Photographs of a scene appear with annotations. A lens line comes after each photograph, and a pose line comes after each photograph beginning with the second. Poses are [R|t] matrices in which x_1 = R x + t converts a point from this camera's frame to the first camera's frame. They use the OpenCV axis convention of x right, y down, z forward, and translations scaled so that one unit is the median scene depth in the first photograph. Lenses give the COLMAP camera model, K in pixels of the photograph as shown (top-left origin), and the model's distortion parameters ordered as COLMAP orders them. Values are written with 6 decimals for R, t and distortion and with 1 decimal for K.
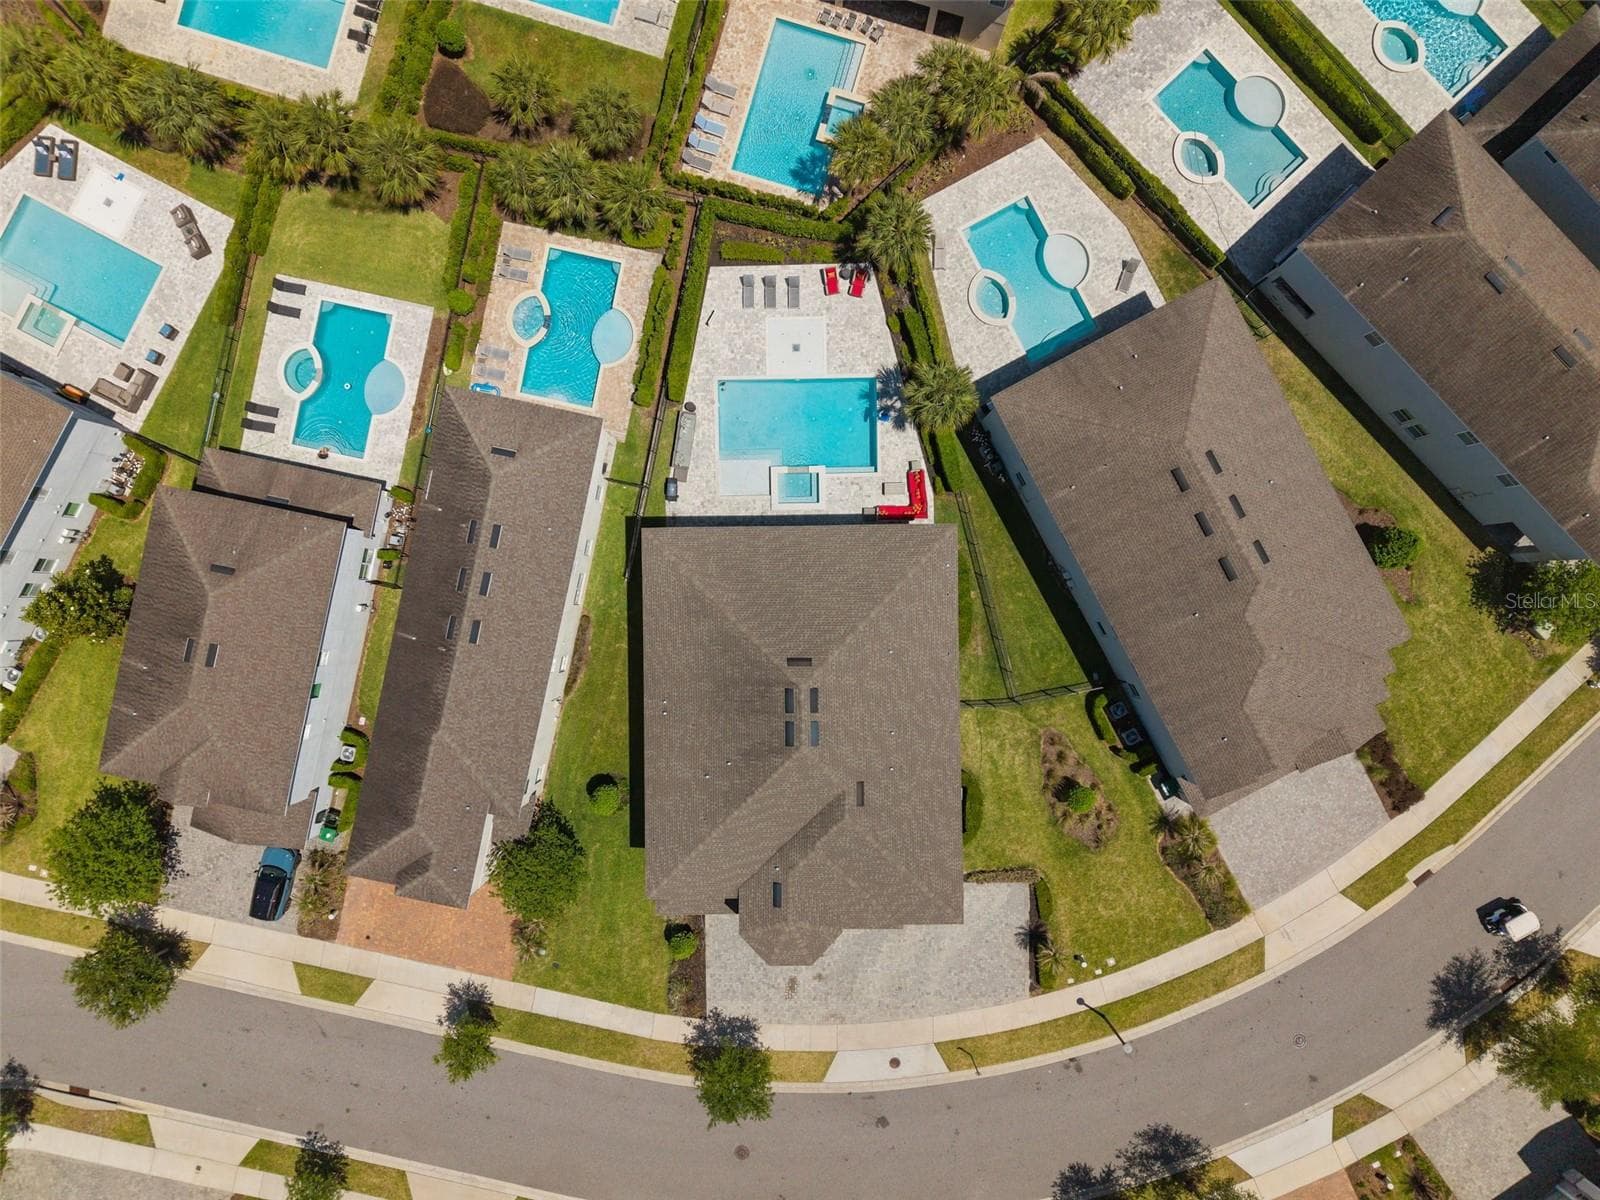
lens RADIAL K [[1059.1, 0, 801.6], [0, 1059.1, 588.8], [0, 0, 1]] dist [0.049133, -0.052111]
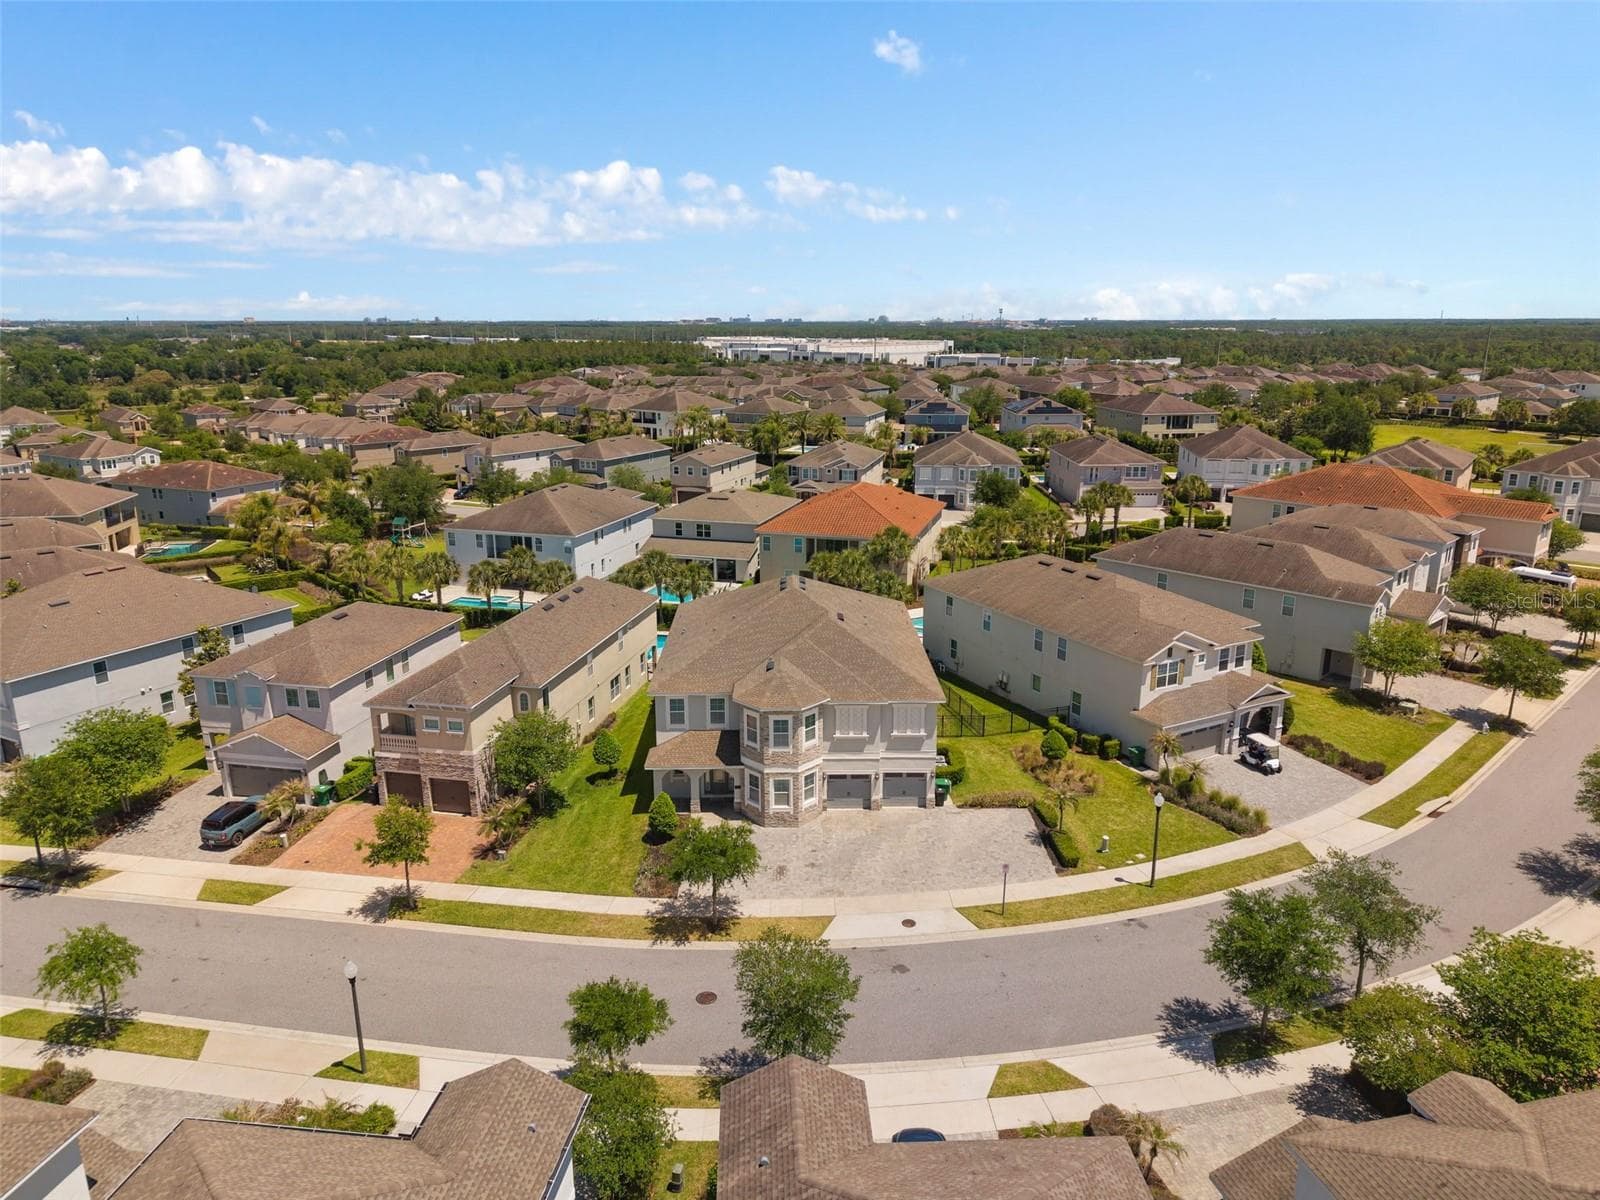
lens RADIAL K [[1080.1, 0, 802.5], [0, 1080.1, 568.0], [0, 0, 1]] dist [0.085467, -0.102351]
pose [[0.999978, -0.005531, 0.003587, 0.007004], [0.004668, 0.209961, -0.977699, 1.182501], [0.004654, 0.977694, 0.209982, 0.572734]]
